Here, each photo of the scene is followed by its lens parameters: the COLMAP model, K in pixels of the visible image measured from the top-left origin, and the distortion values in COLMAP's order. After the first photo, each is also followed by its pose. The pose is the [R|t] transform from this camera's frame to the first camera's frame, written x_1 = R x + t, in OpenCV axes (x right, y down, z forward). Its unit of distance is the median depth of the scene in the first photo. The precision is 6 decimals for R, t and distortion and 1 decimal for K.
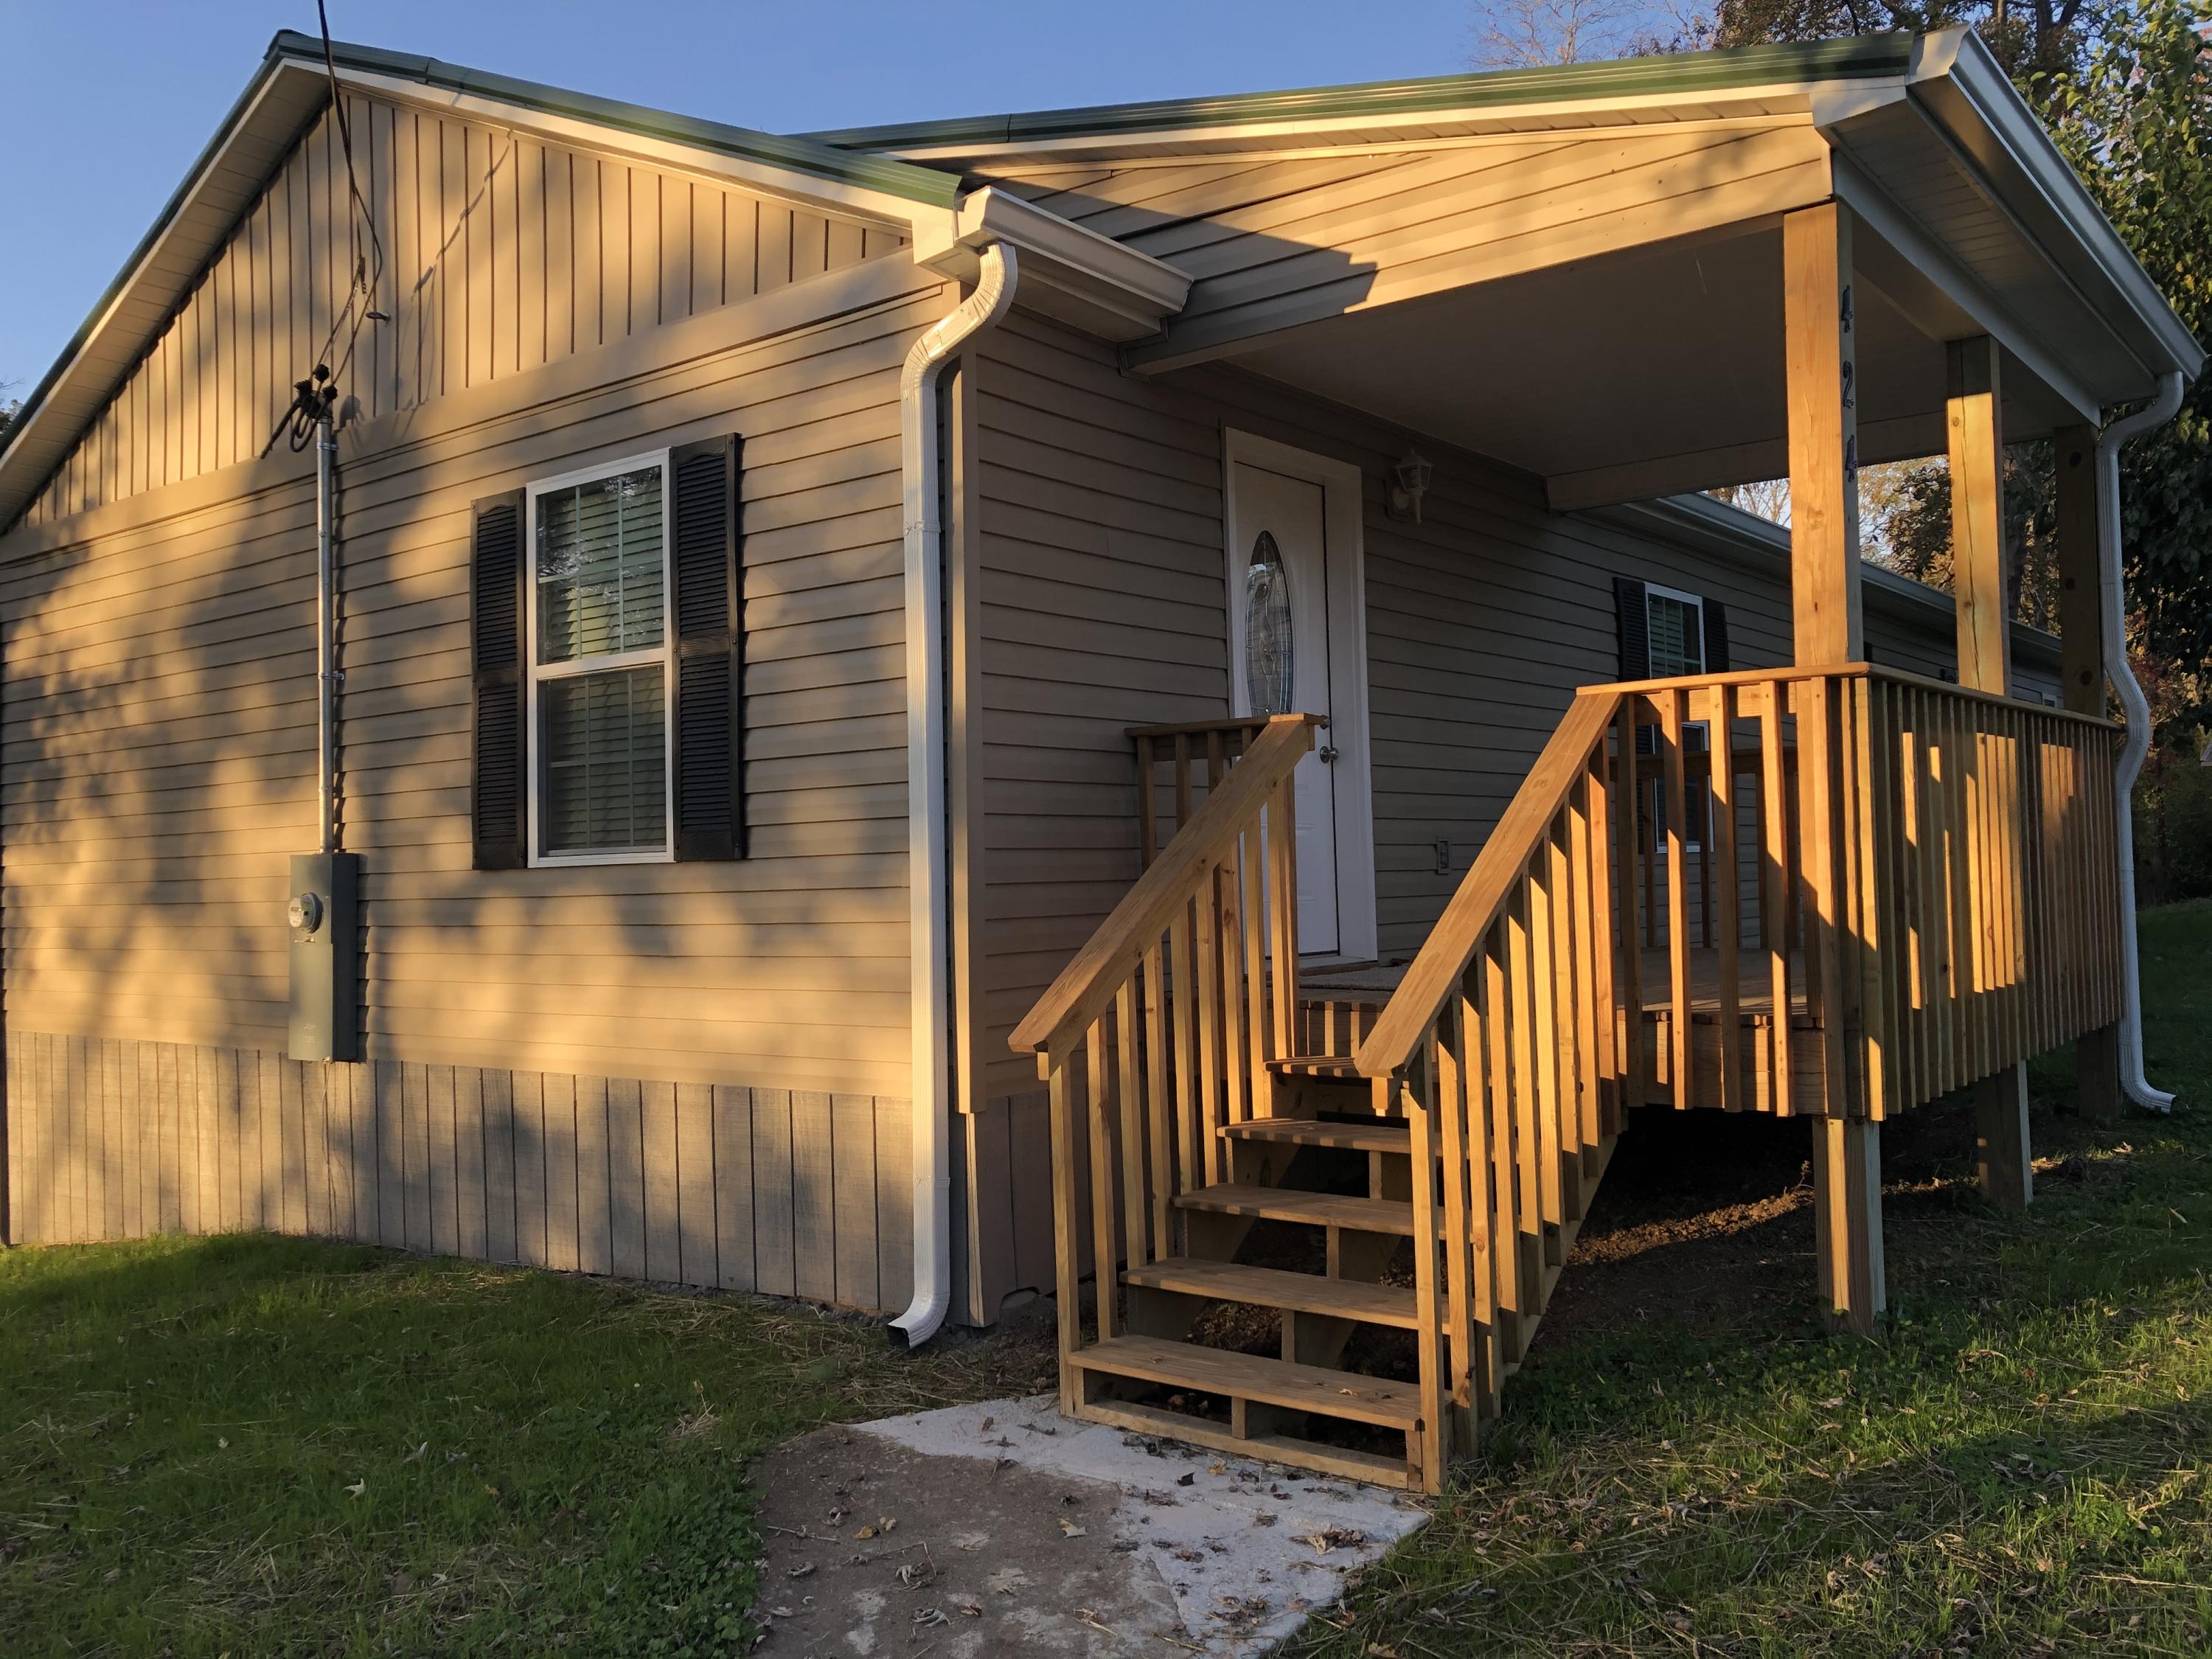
lens RADIAL K [[1810.4, 0, 1106.0], [0, 1810.4, 819.3], [0, 0, 1]] dist [0.034369, -0.049368]
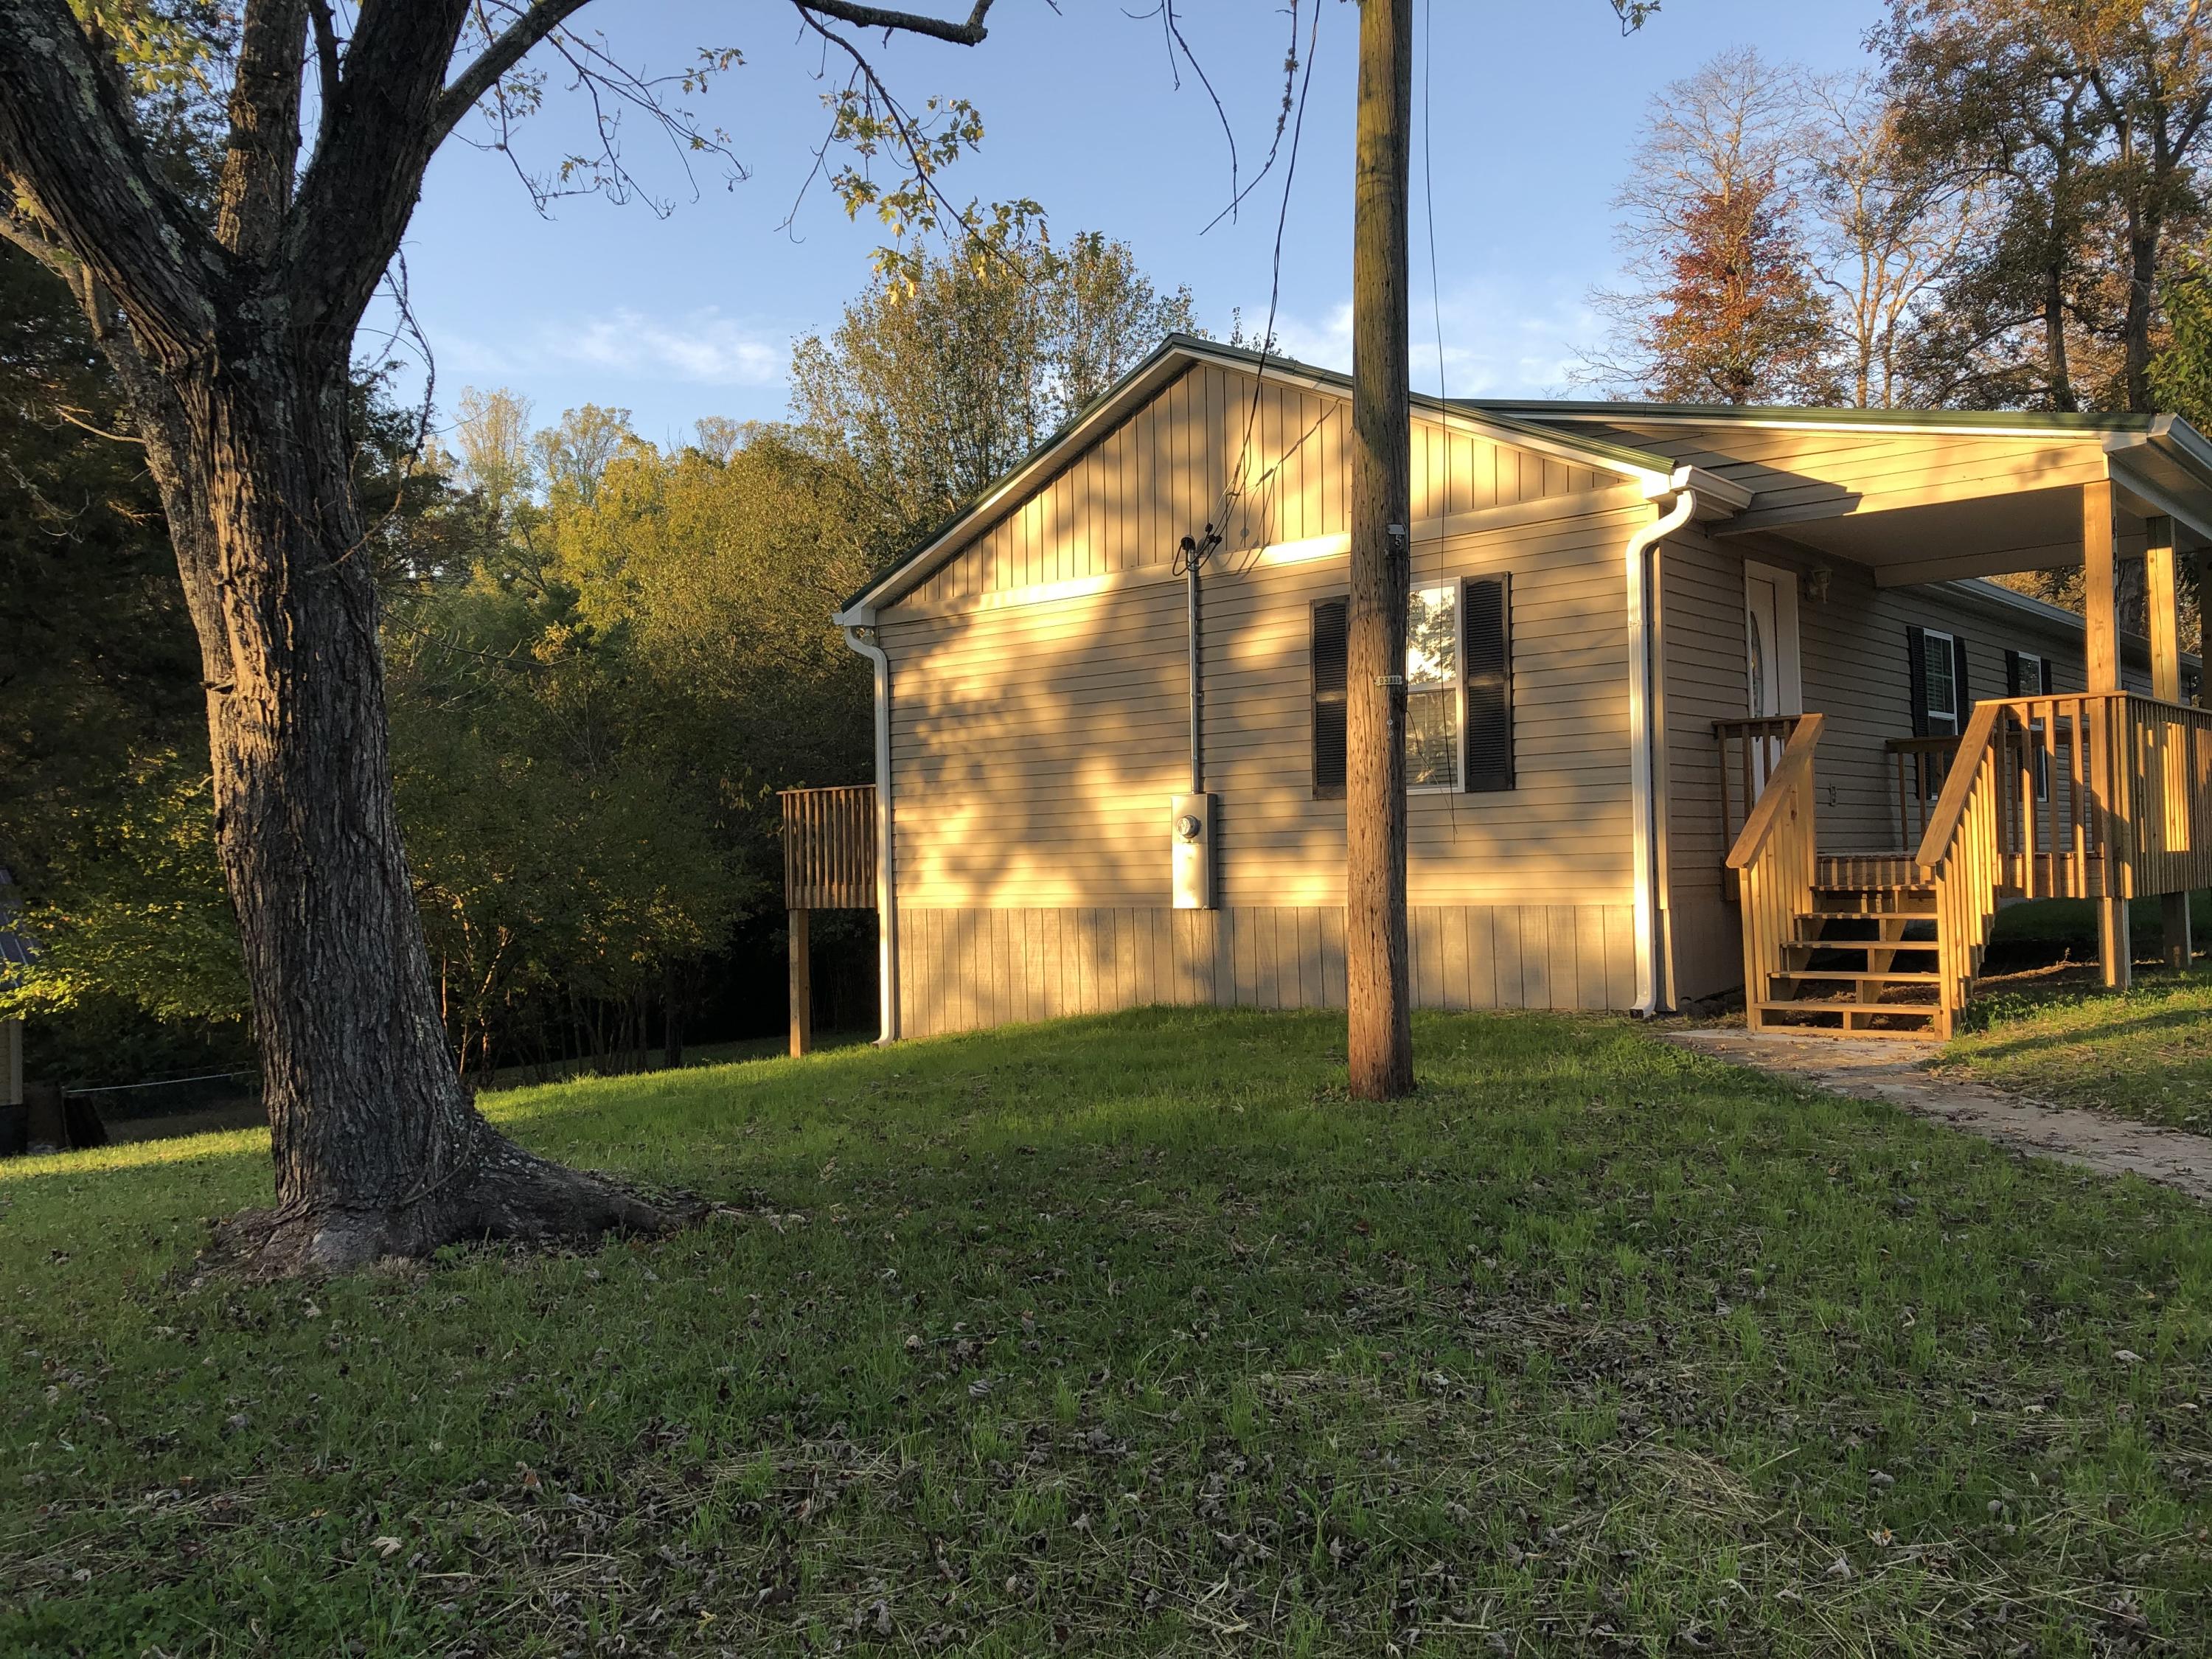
lens RADIAL K [[1810.4, 0, 1088.3], [0, 1810.4, 832.0], [0, 0, 1]] dist [0.034369, -0.049368]
pose [[0.998990, -0.000136, -0.044930, -0.664721], [0.000604, 0.999946, 0.010393, 0.054974], [0.044926, -0.010410, 0.998936, -1.139452]]
